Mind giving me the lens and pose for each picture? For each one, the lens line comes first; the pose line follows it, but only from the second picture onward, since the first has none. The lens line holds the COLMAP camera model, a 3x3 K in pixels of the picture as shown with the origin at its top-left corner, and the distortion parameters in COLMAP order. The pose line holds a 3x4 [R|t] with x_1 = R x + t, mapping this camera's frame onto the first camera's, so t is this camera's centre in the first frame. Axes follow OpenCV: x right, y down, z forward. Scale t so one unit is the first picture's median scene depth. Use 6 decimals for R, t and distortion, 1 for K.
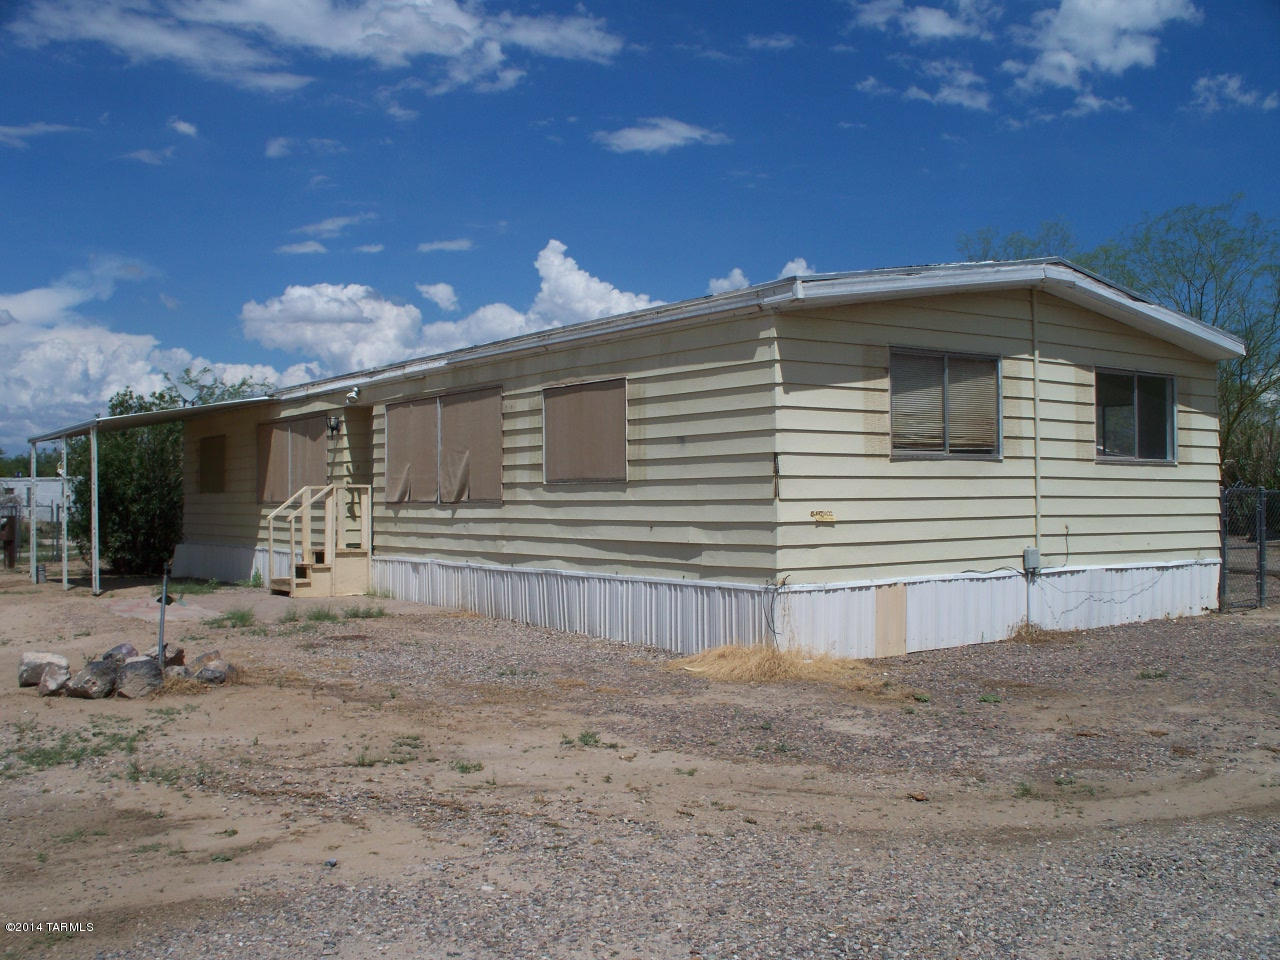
lens RADIAL K [[1338.2, 0, 640.1], [0, 1338.2, 484.1], [0, 0, 1]] dist [-0.020967, 0.000000]
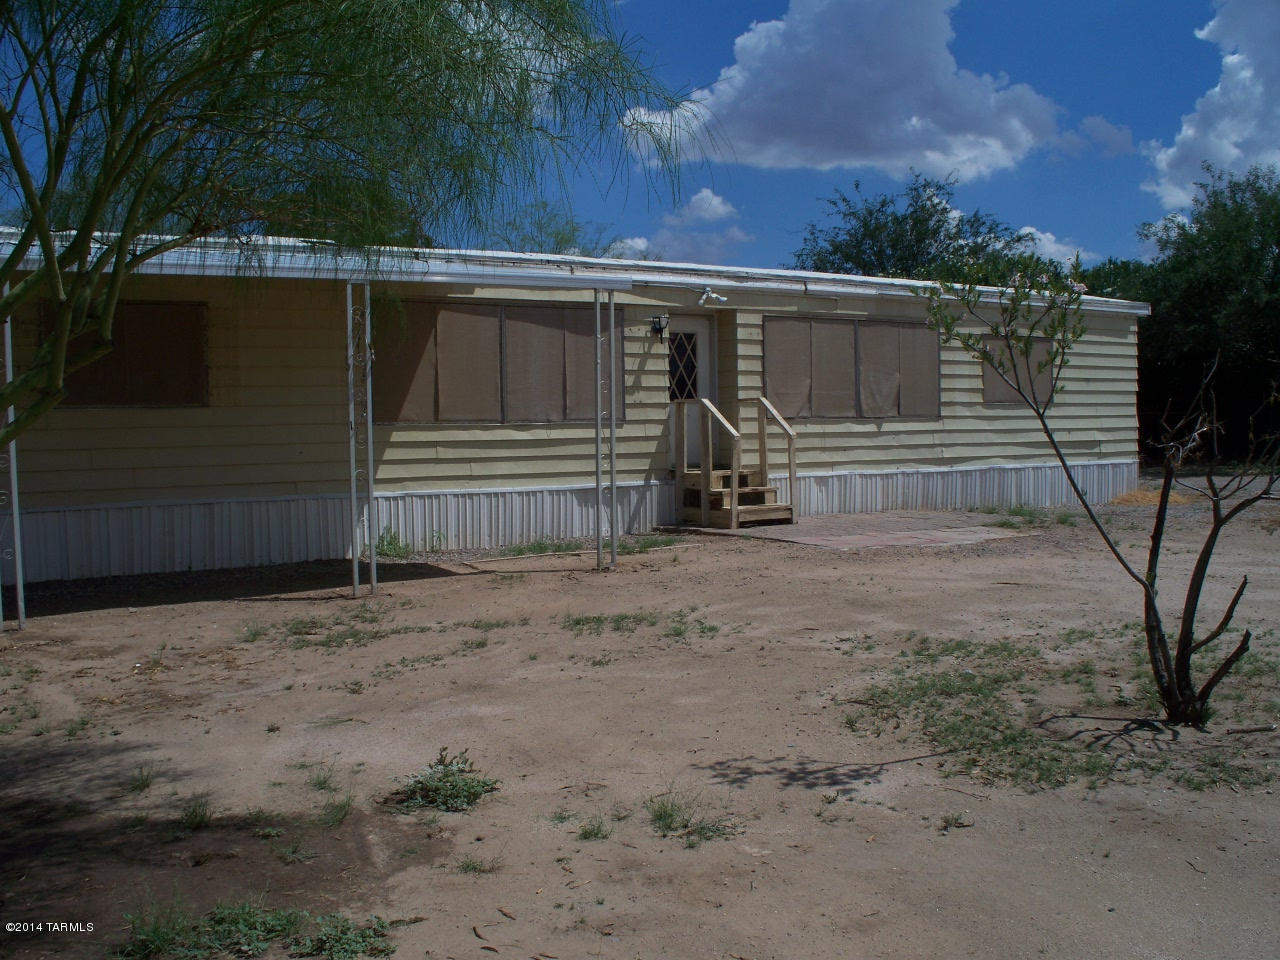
lens RADIAL K [[1338.2, 0, 640.1], [0, 1338.2, 477.9], [0, 0, 1]] dist [-0.020967, 0.000000]
pose [[-0.018717, -0.049032, 0.998622, -1.349091], [-0.012442, 0.998731, 0.048805, 0.012782], [-0.999747, -0.011512, -0.019304, 1.302500]]
